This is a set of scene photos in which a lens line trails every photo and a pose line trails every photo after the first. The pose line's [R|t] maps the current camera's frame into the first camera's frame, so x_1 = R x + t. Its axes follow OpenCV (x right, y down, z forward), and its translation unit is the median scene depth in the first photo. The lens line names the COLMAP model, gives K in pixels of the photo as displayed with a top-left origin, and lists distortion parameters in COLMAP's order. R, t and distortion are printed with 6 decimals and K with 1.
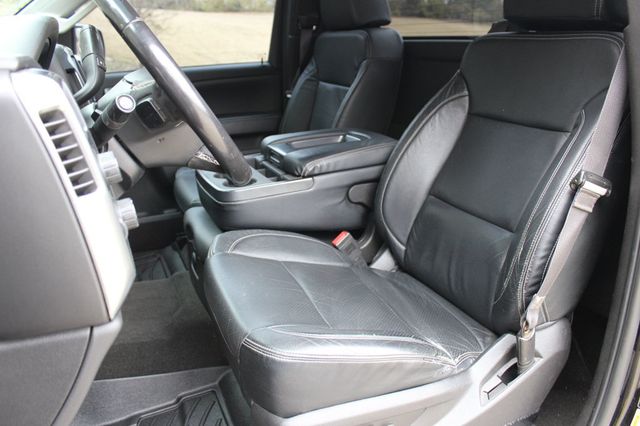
lens RADIAL K [[528.8, 0, 323.4], [0, 528.8, 225.8], [0, 0, 1]] dist [-0.143289, 0.093278]
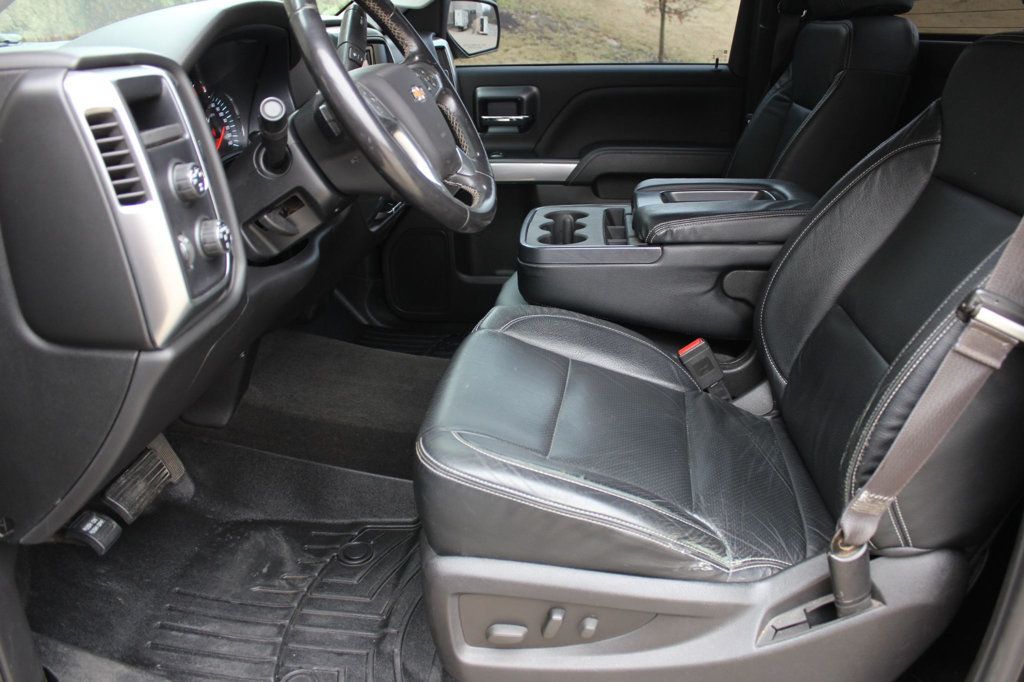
lens RADIAL K [[846.1, 0, 517.5], [0, 846.1, 361.5], [0, 0, 1]] dist [-0.143289, 0.093278]
pose [[0.874976, 0.198423, -0.441639, 0.312682], [-0.176964, 0.980116, 0.089753, -0.014403], [0.450666, -0.000377, 0.892692, -0.005079]]
